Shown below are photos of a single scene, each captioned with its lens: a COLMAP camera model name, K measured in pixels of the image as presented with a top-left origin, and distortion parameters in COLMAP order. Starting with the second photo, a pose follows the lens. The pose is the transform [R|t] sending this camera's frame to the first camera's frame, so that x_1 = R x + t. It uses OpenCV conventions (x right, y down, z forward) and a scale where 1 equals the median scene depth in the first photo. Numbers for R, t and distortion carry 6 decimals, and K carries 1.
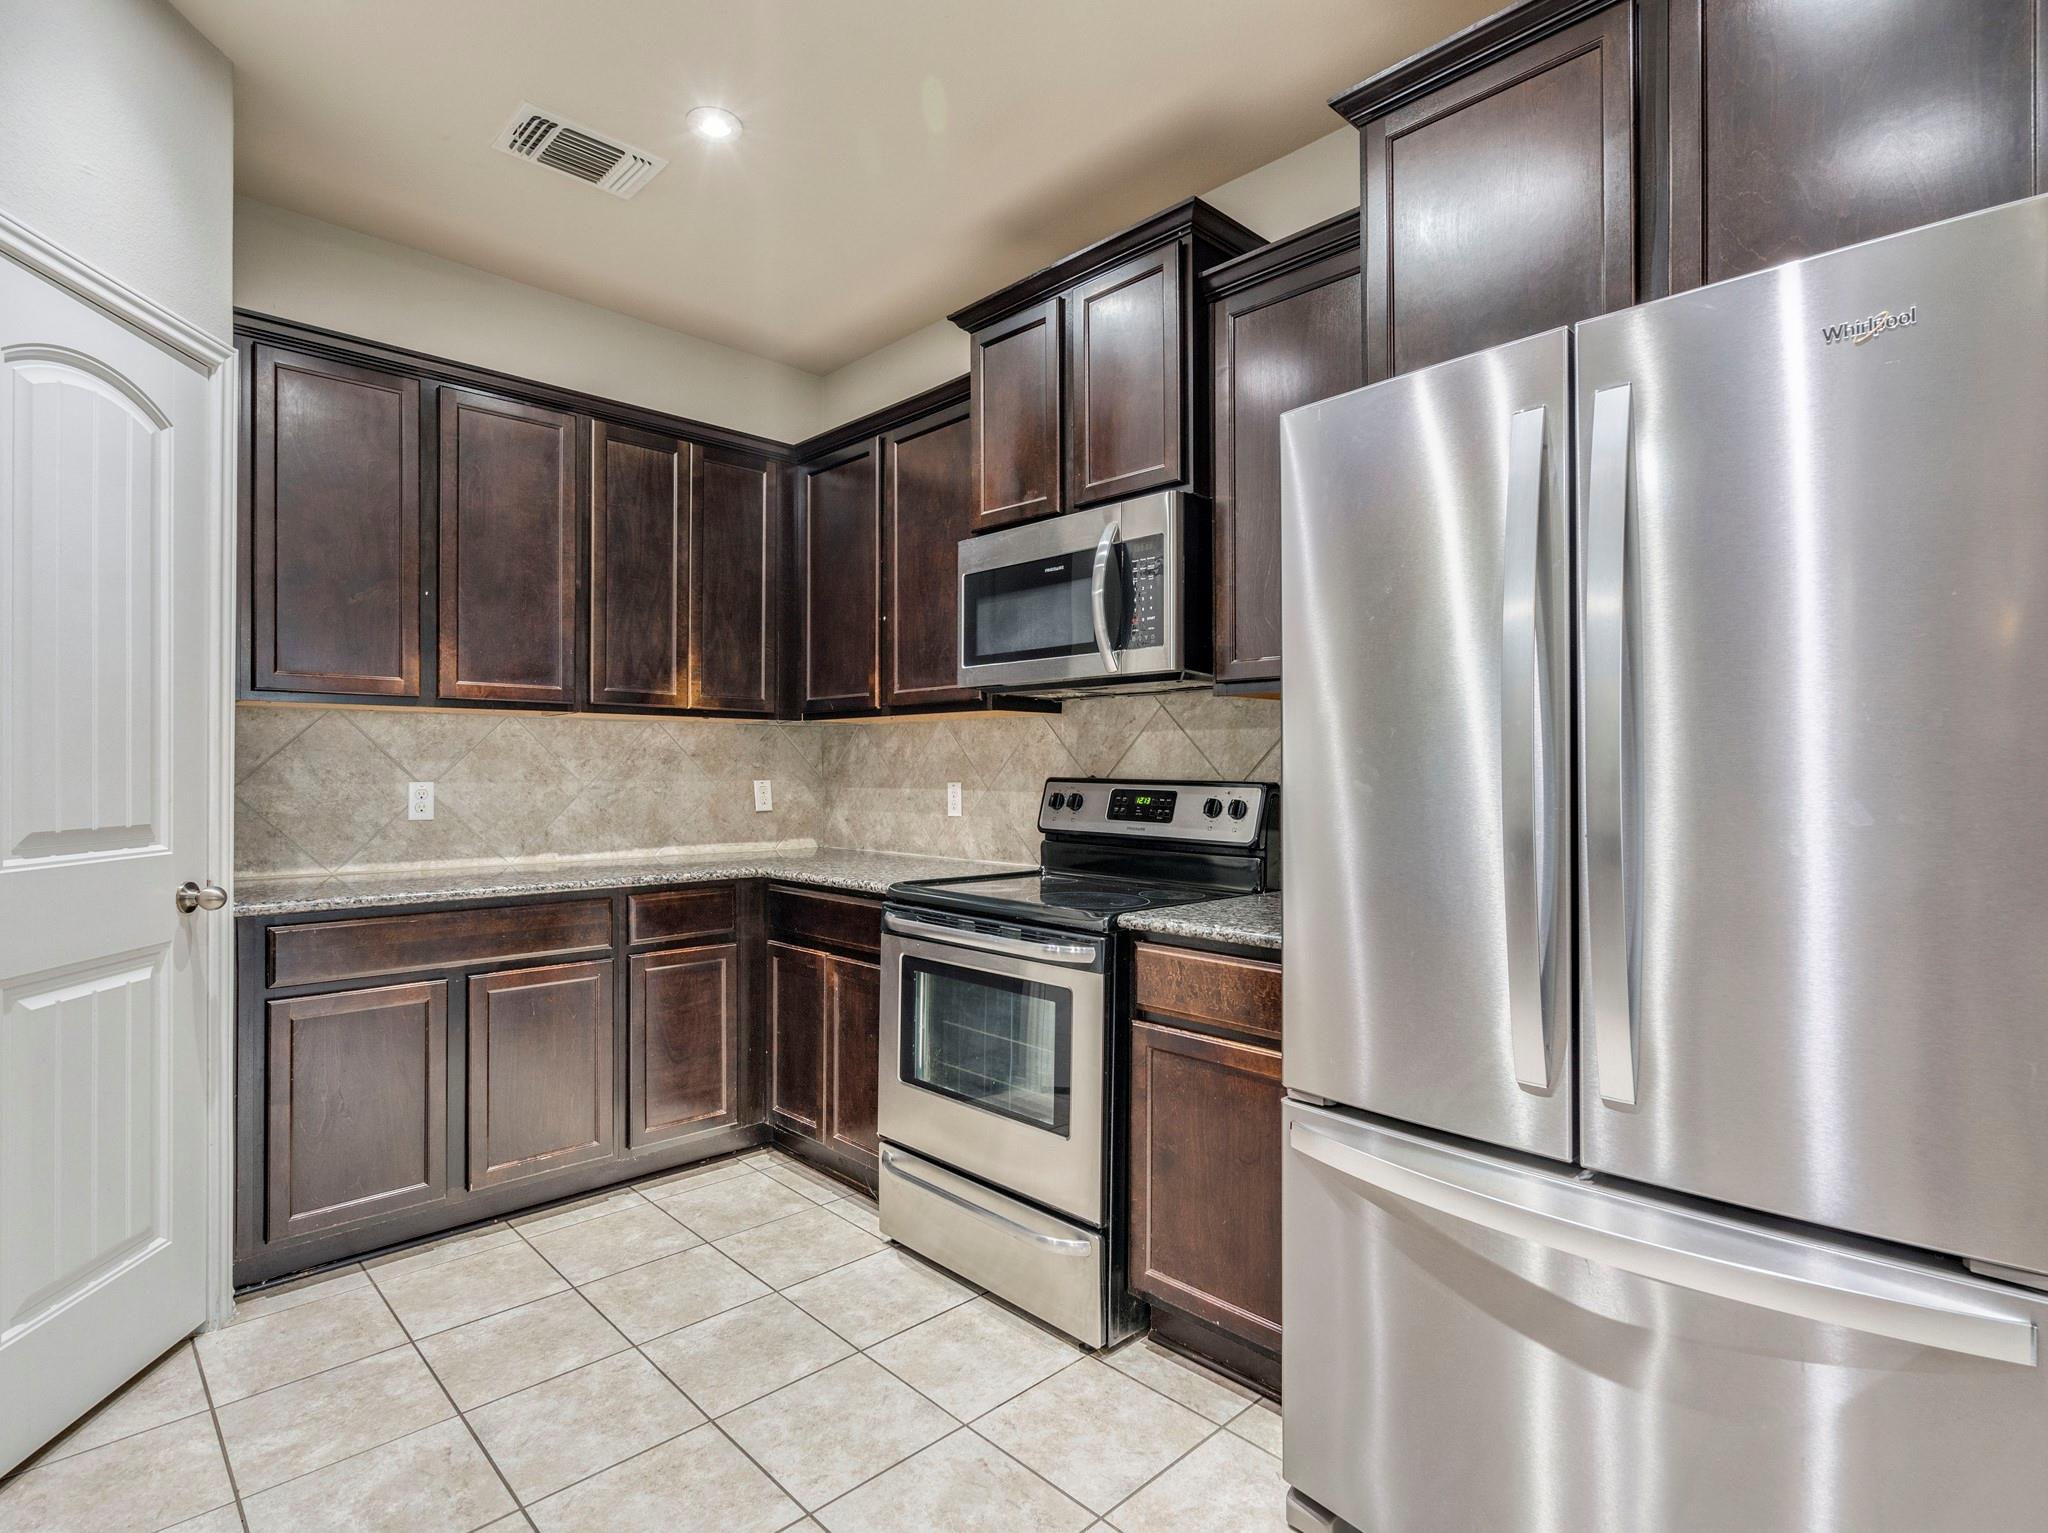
lens RADIAL K [[1043.3, 0, 1031.2], [0, 1043.3, 765.4], [0, 0, 1]] dist [-0.011766, 0.005578]
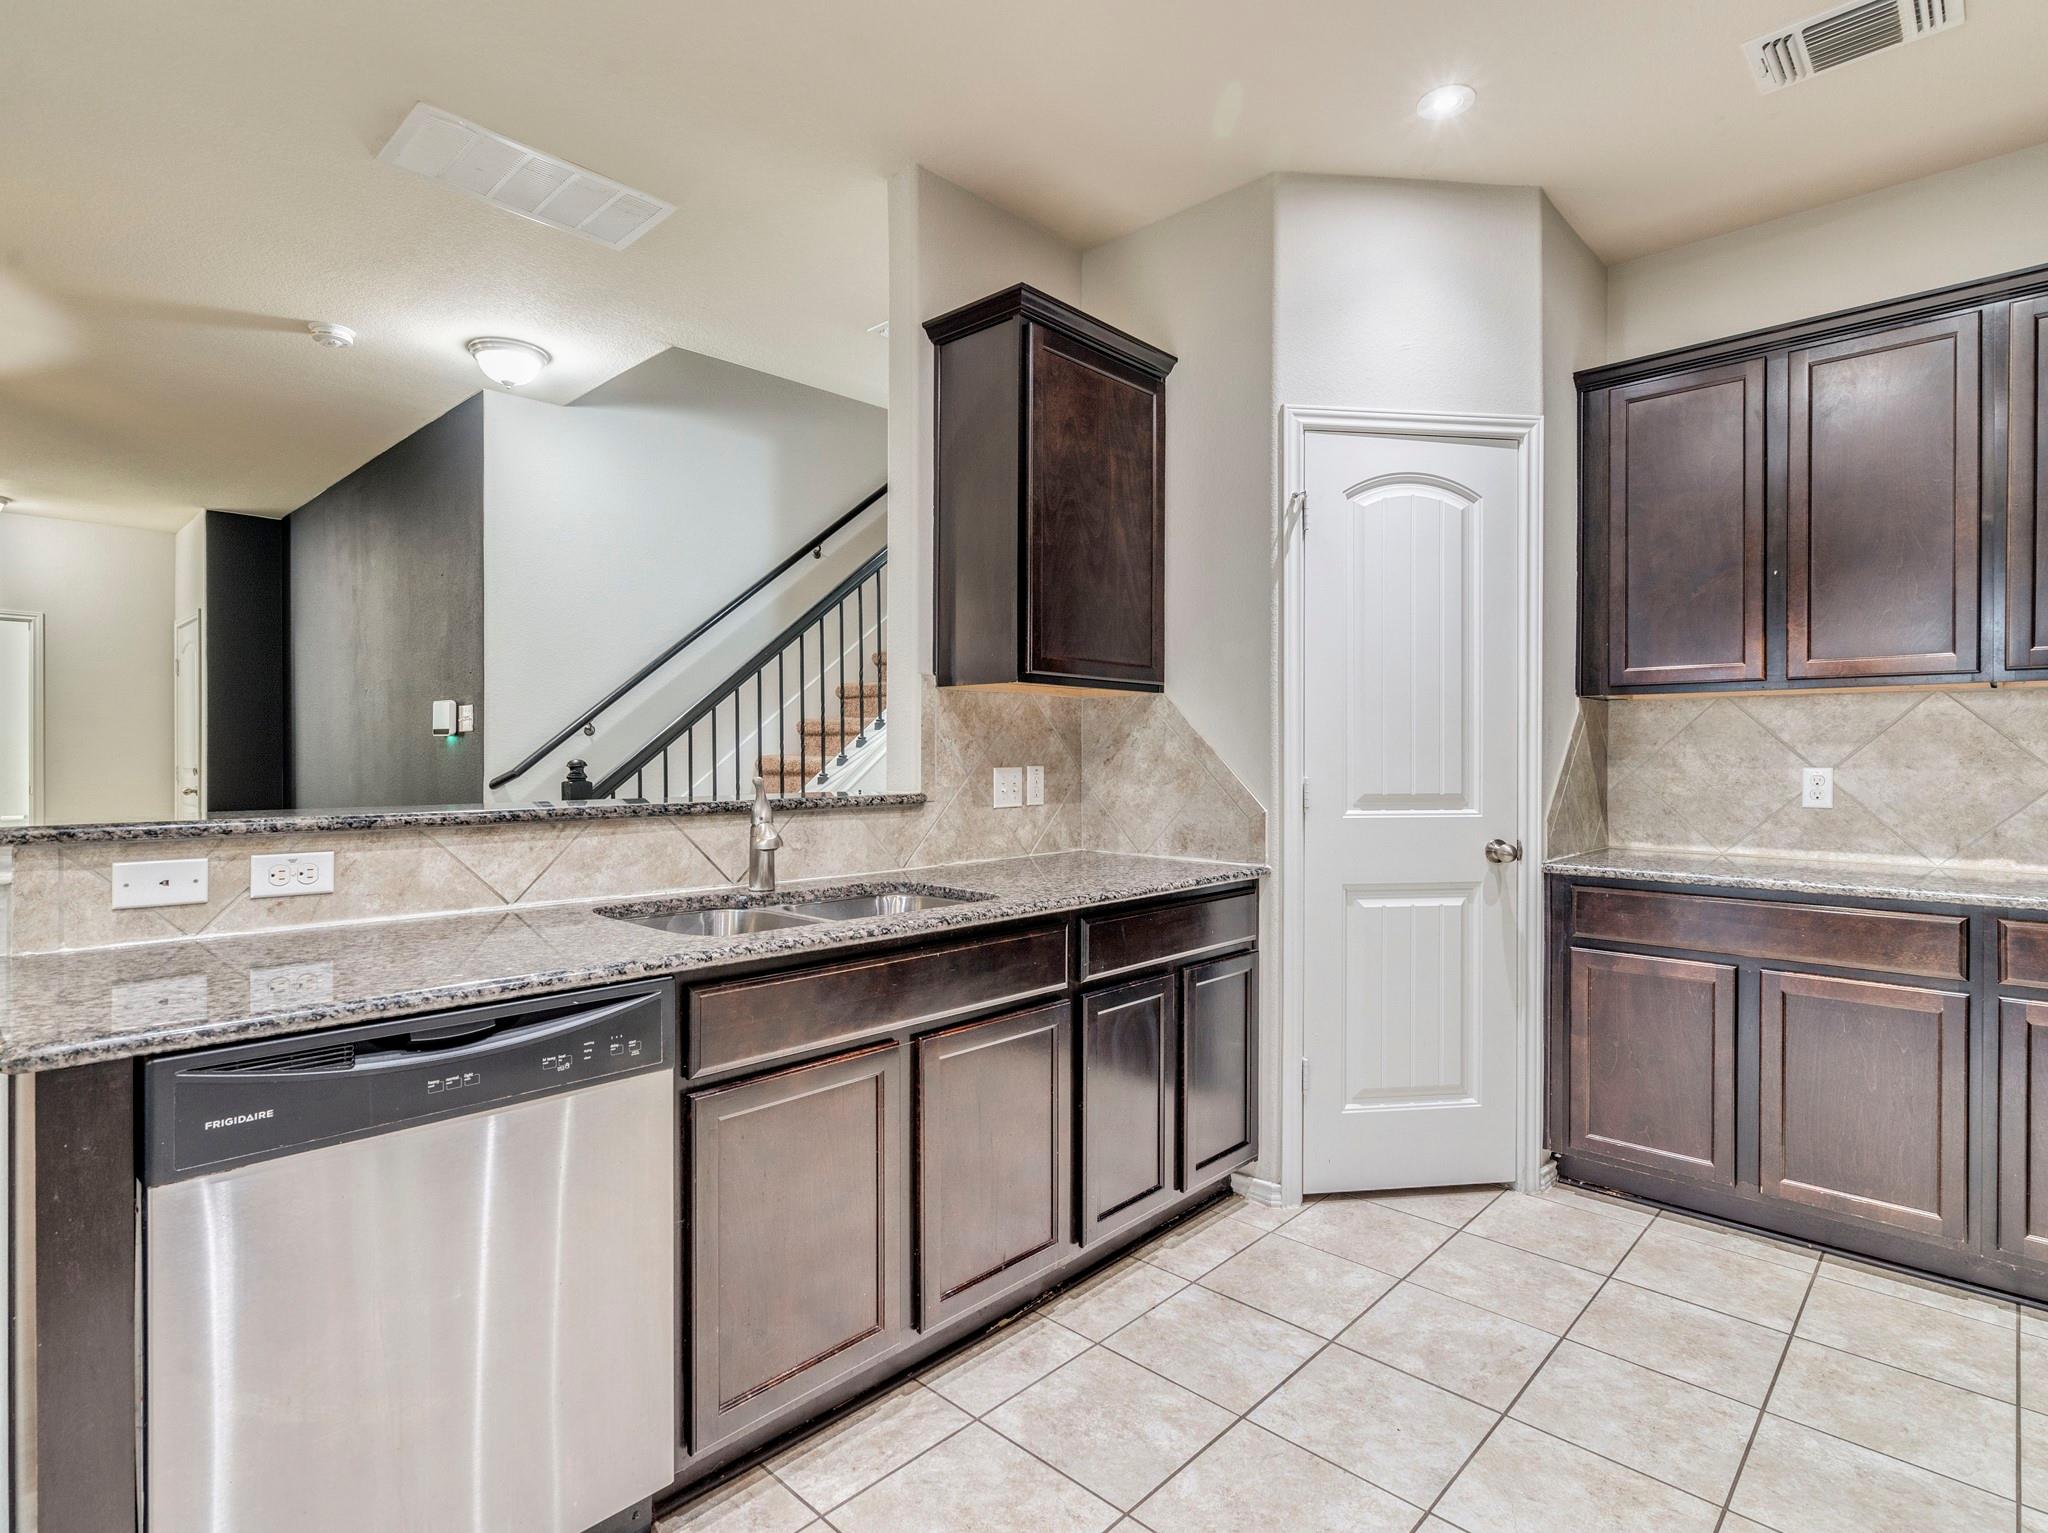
lens RADIAL K [[1043.3, 0, 1035.5], [0, 1043.3, 757.9], [0, 0, 1]] dist [-0.011766, 0.005578]
pose [[0.041180, 0.002737, -0.999148, 0.377932], [0.002640, 0.999992, 0.002848, 0.002973], [0.999148, -0.002755, 0.041173, 0.283420]]
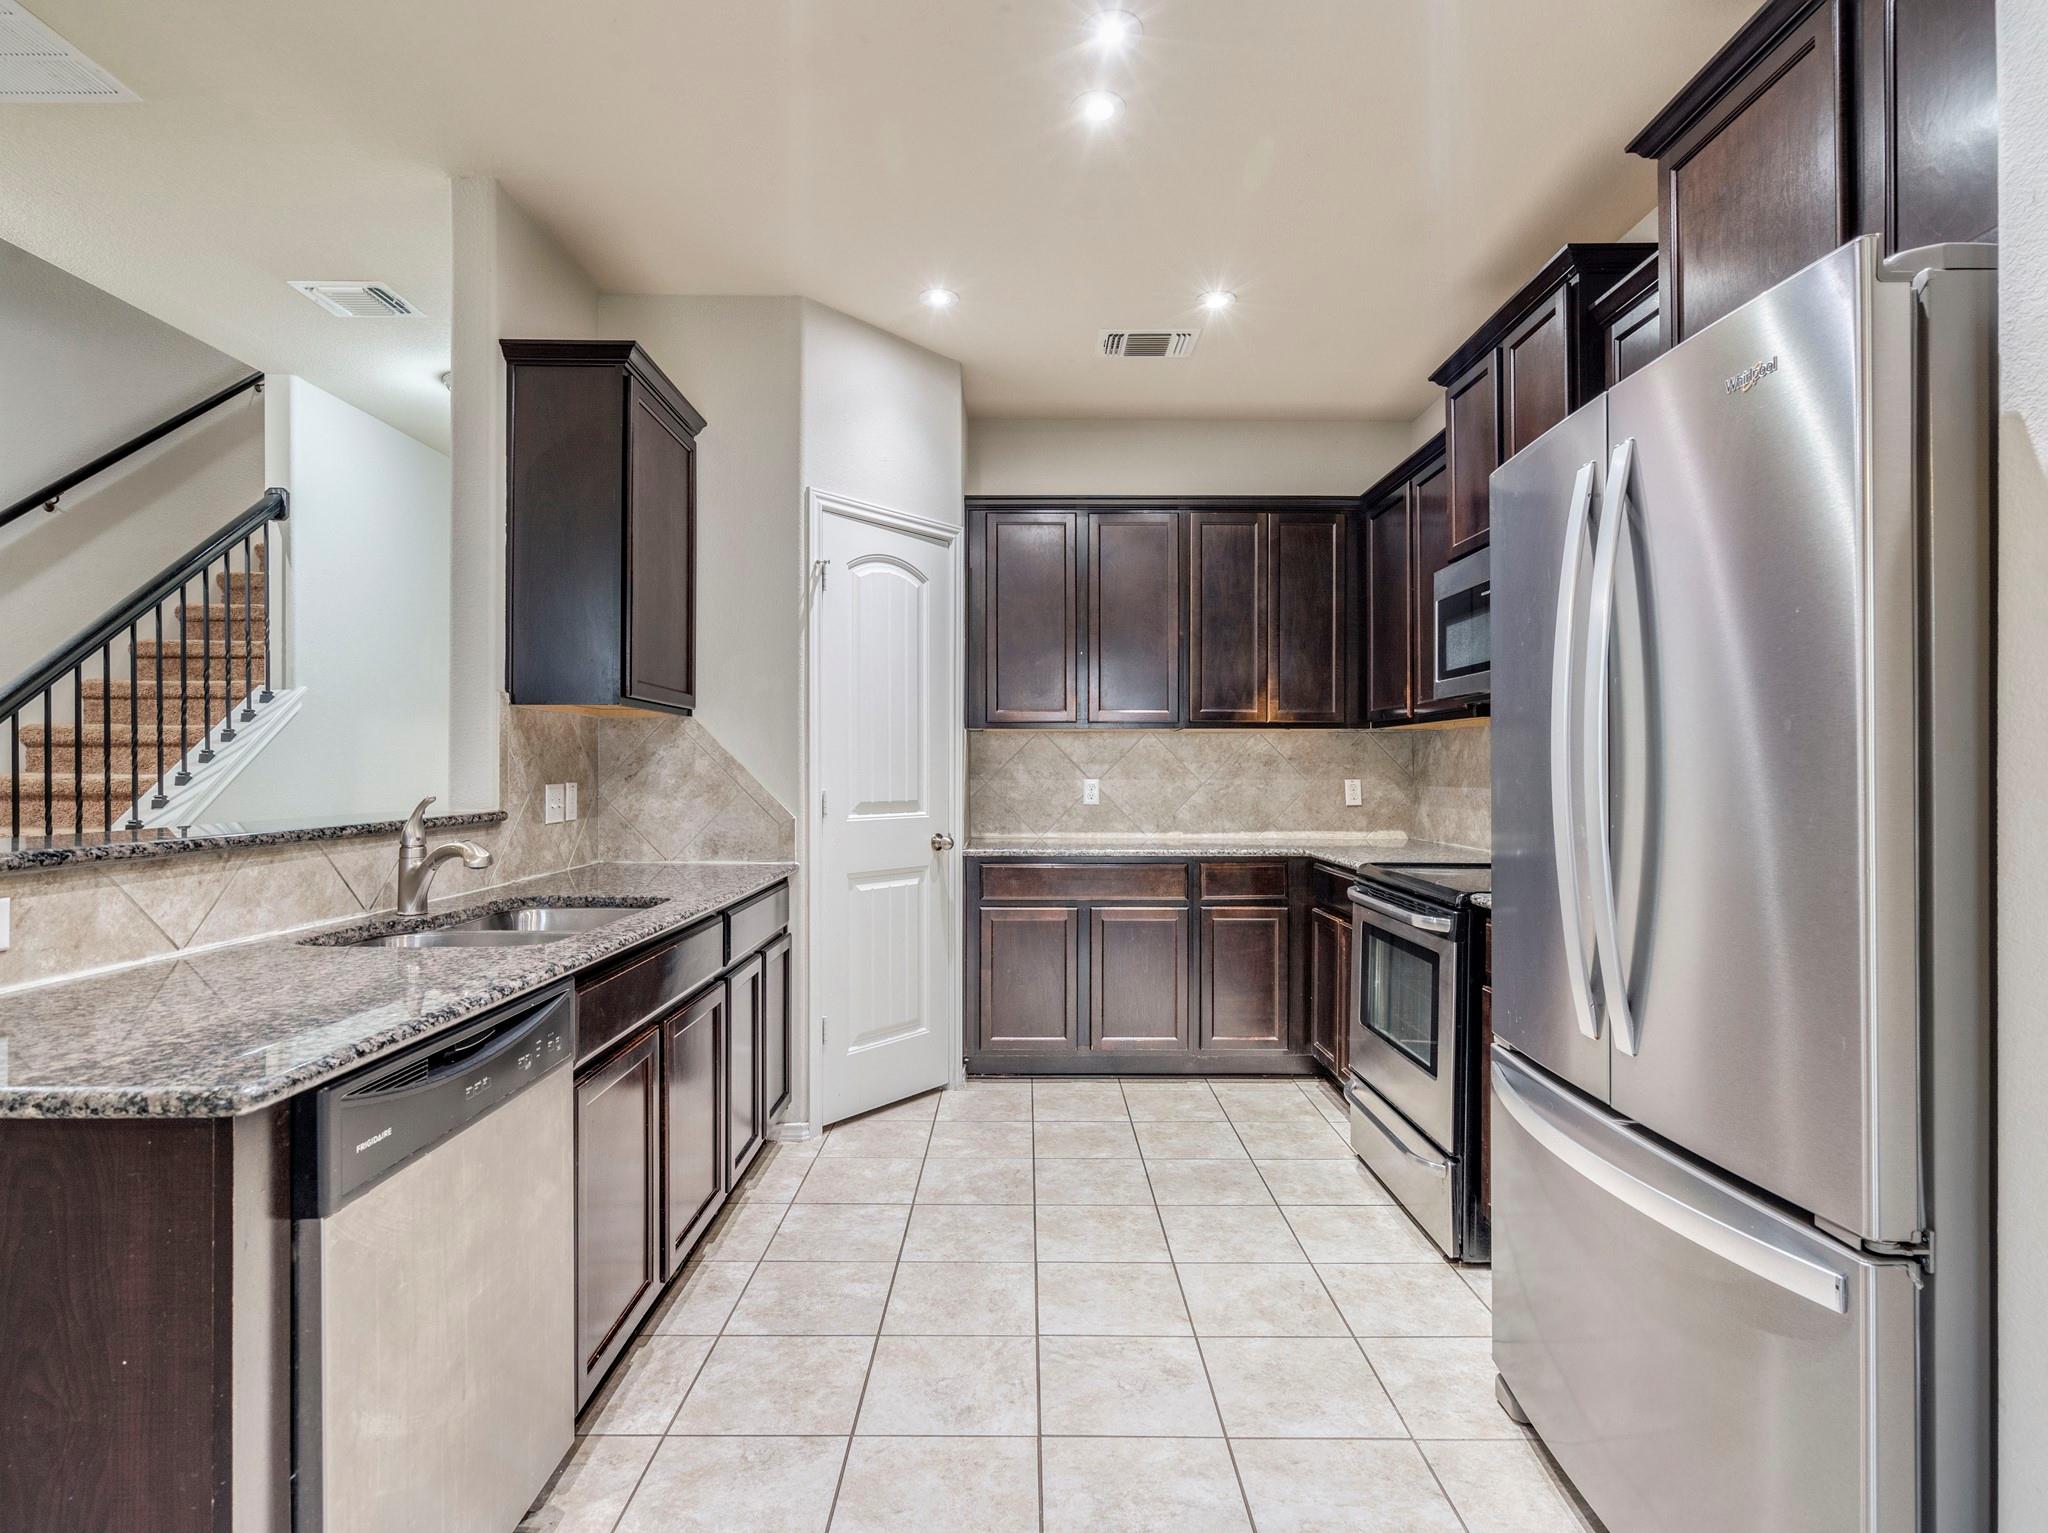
lens RADIAL K [[1043.3, 0, 1047.8], [0, 1043.3, 765.9], [0, 0, 1]] dist [-0.011766, 0.005578]
pose [[0.732379, -0.003601, -0.680887, 0.432280], [0.003153, 0.999993, -0.001898, 0.000094], [0.680890, -0.000757, 0.732386, -0.146807]]
